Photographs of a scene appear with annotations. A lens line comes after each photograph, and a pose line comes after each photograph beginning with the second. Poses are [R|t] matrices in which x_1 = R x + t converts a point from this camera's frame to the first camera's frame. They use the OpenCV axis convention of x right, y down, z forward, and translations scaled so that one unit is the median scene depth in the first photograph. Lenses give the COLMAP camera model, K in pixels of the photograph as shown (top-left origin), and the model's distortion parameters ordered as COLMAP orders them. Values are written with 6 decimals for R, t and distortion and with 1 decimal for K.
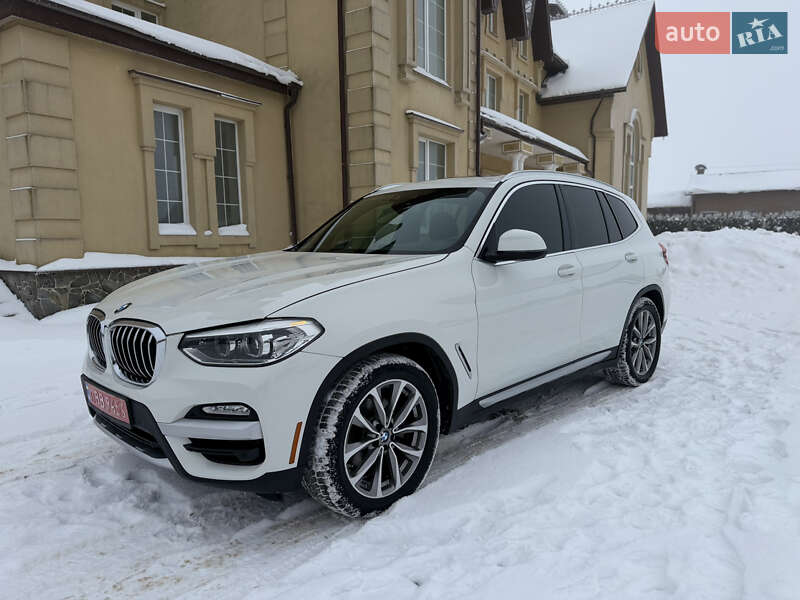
lens RADIAL K [[561.6, 0, 400.3], [0, 561.6, 303.9], [0, 0, 1]] dist [0.057771, -0.076615]
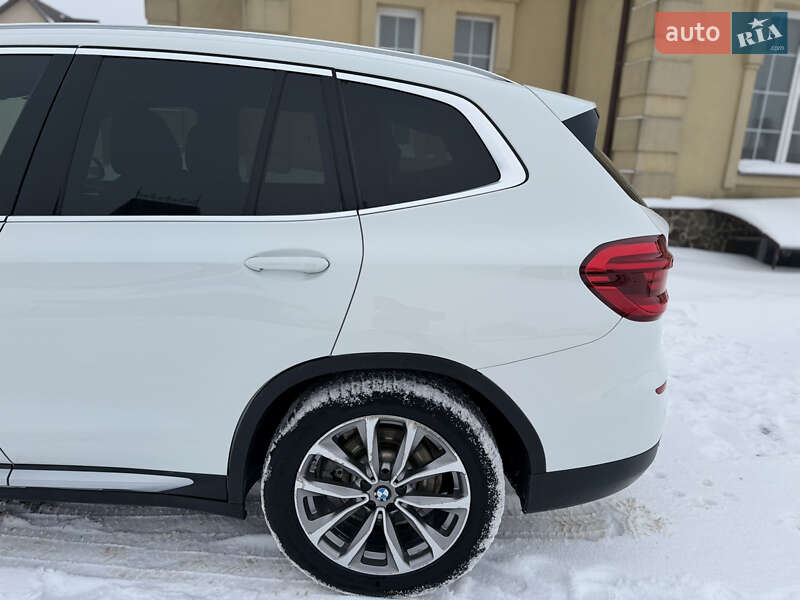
lens RADIAL K [[561.6, 0, 406.6], [0, 561.6, 301.5], [0, 0, 1]] dist [0.057771, -0.076615]
pose [[0.687162, 0.227867, -0.689844, 0.374639], [-0.143497, 0.973403, 0.178592, -0.069626], [0.712192, -0.023731, 0.701584, 0.430219]]
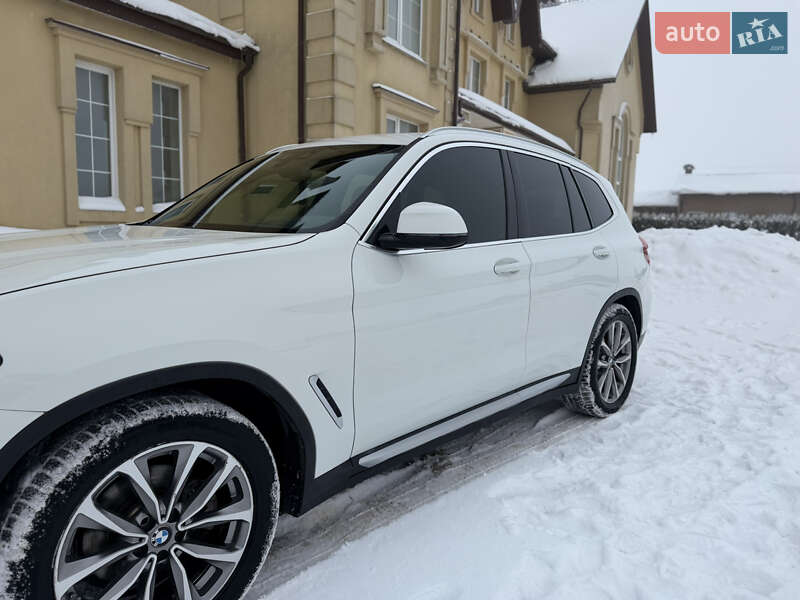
lens RADIAL K [[561.6, 0, 400.3], [0, 561.6, 298.1], [0, 0, 1]] dist [0.057771, -0.076615]
pose [[0.999117, 0.034151, 0.024476, 0.062404], [-0.034319, 0.999390, 0.006484, -0.008291], [-0.024239, -0.007318, 0.999679, 0.126029]]
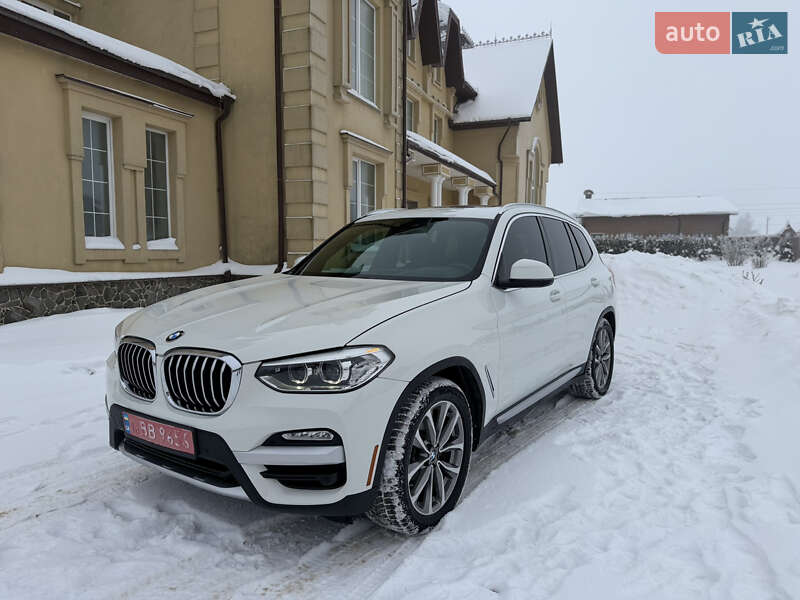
lens RADIAL K [[561.6, 0, 399.2], [0, 561.6, 299.8], [0, 0, 1]] dist [0.057771, -0.076615]
pose [[0.985217, 0.002688, 0.171291, -0.085511], [0.002667, 0.999515, -0.031021, -0.007656], [-0.171291, 0.031020, 0.984732, -0.013484]]
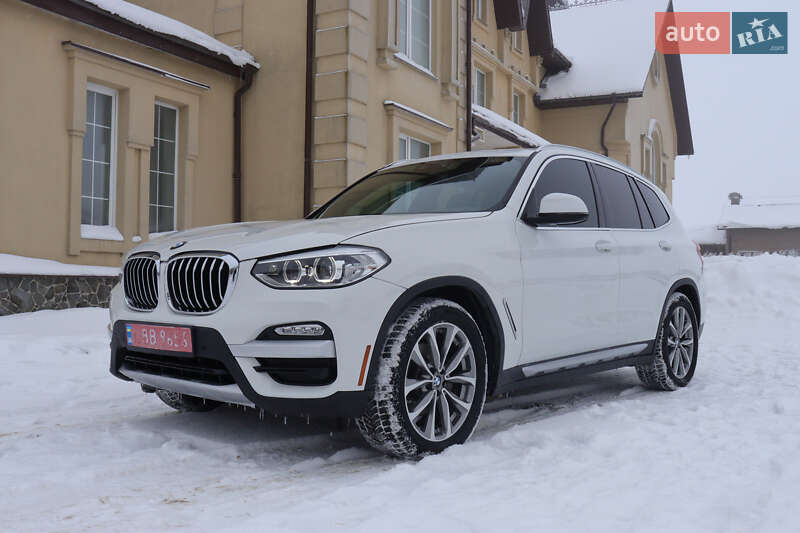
lens RADIAL K [[783.9, 0, 392.2], [0, 783.9, 265.3], [0, 0, 1]] dist [-0.064072, 0.000000]
pose [[0.997799, 0.025105, 0.061371, -0.061431], [-0.016337, 0.990101, -0.139405, 0.071308], [-0.064264, 0.138096, 0.988332, -0.119709]]
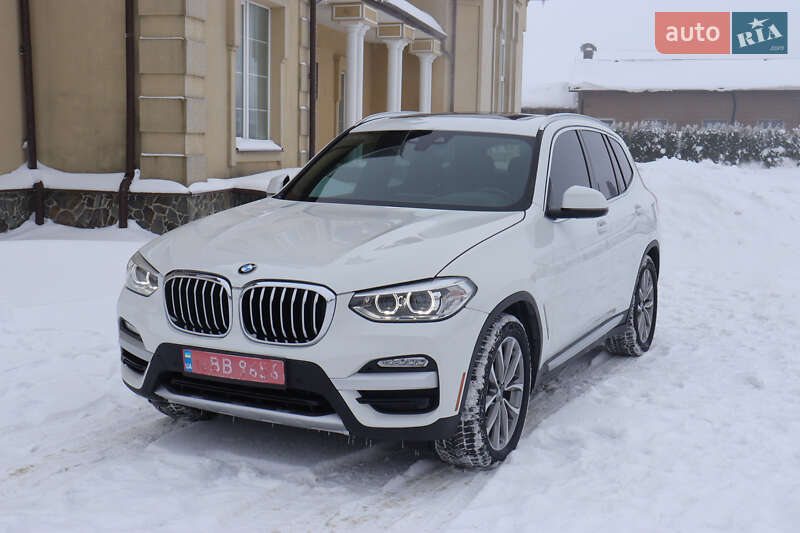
lens RADIAL K [[1033.1, 0, 391.8], [0, 1033.1, 267.9], [0, 0, 1]] dist [0.052828, 0.000000]
pose [[0.950441, -0.006195, 0.310843, -0.250416], [0.004755, 0.999974, 0.005393, -0.000789], [-0.310869, -0.003647, 0.950446, -0.229856]]
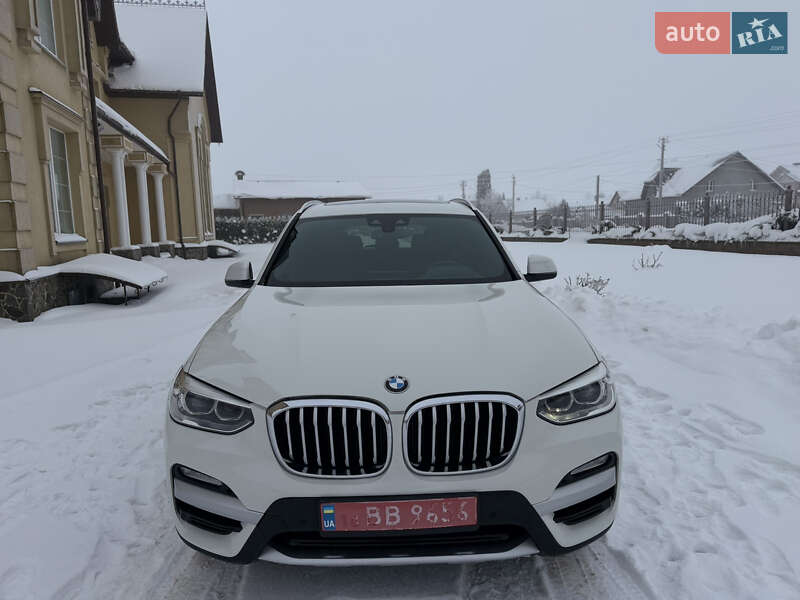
lens RADIAL K [[561.6, 0, 397.4], [0, 561.6, 300.2], [0, 0, 1]] dist [0.057771, -0.076615]
pose [[0.698276, -0.096087, 0.709351, -0.317044], [0.098882, 0.994398, 0.037360, -0.041867], [-0.708966, 0.044054, 0.703865, 0.145348]]
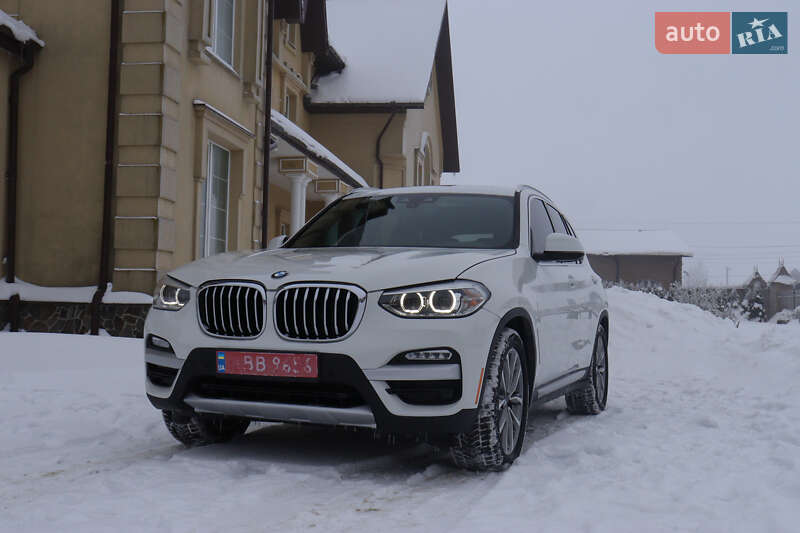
lens RADIAL K [[937.5, 0, 393.6], [0, 937.5, 263.0], [0, 0, 1]] dist [0.002598, 0.000000]
pose [[0.918754, 0.054970, 0.390986, -0.303033], [0.011620, 0.986068, -0.165939, 0.085174], [-0.394660, 0.157000, 0.905315, -0.197337]]
